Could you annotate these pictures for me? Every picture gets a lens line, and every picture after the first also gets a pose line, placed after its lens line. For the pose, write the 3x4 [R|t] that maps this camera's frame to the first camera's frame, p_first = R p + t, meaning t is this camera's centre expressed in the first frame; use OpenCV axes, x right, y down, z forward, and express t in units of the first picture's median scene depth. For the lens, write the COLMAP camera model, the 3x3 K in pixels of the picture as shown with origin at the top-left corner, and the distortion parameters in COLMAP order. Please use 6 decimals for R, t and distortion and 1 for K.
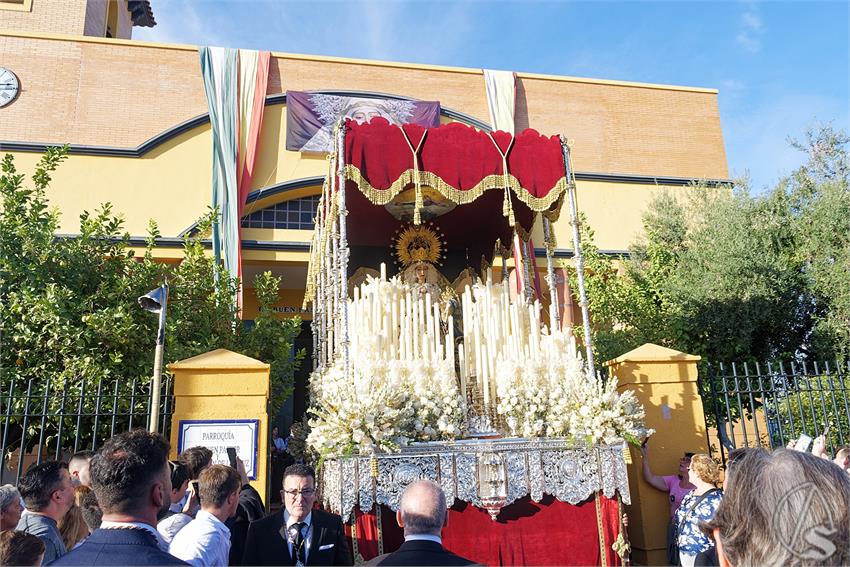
lens RADIAL K [[712.4, 0, 398.5], [0, 712.4, 247.8], [0, 0, 1]] dist [-0.037075, -0.000305]
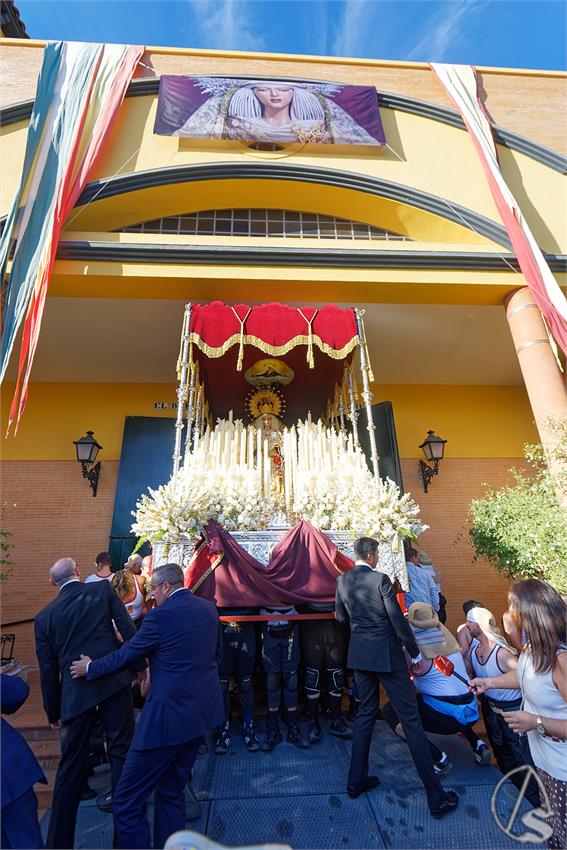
lens RADIAL K [[395.8, 0, 271.0], [0, 395.8, 424.8], [0, 0, 1]] dist [0.001494, 0.000100]
pose [[0.989855, -0.032334, -0.138350, 0.201913], [0.021918, 0.996855, -0.076159, 0.136032], [0.140378, 0.072354, 0.987451, 0.311255]]
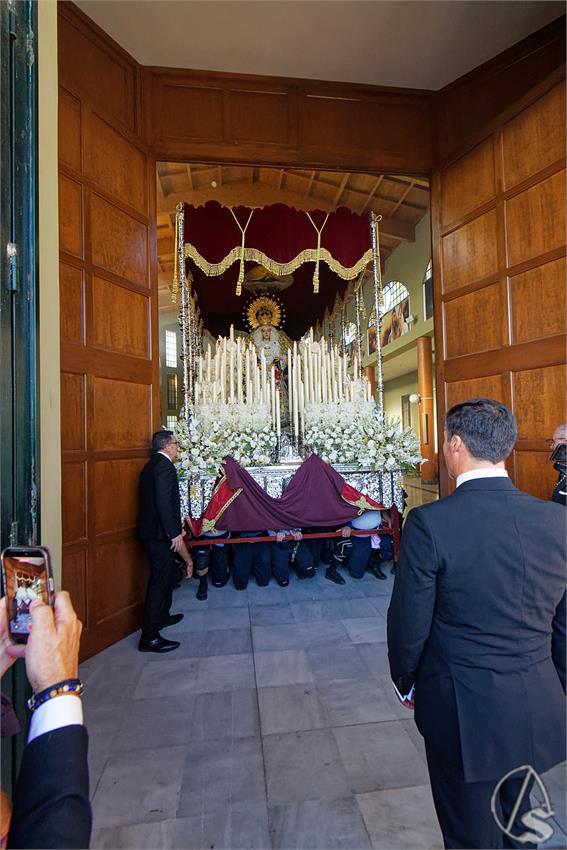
lens RADIAL K [[395.8, 0, 271.0], [0, 395.8, 424.8], [0, 0, 1]] dist [0.001494, 0.000100]
pose [[0.996989, 0.006072, -0.077308, 0.137314], [0.014190, 0.965814, 0.258847, 0.010571], [0.076236, -0.259164, 0.962820, 0.310892]]
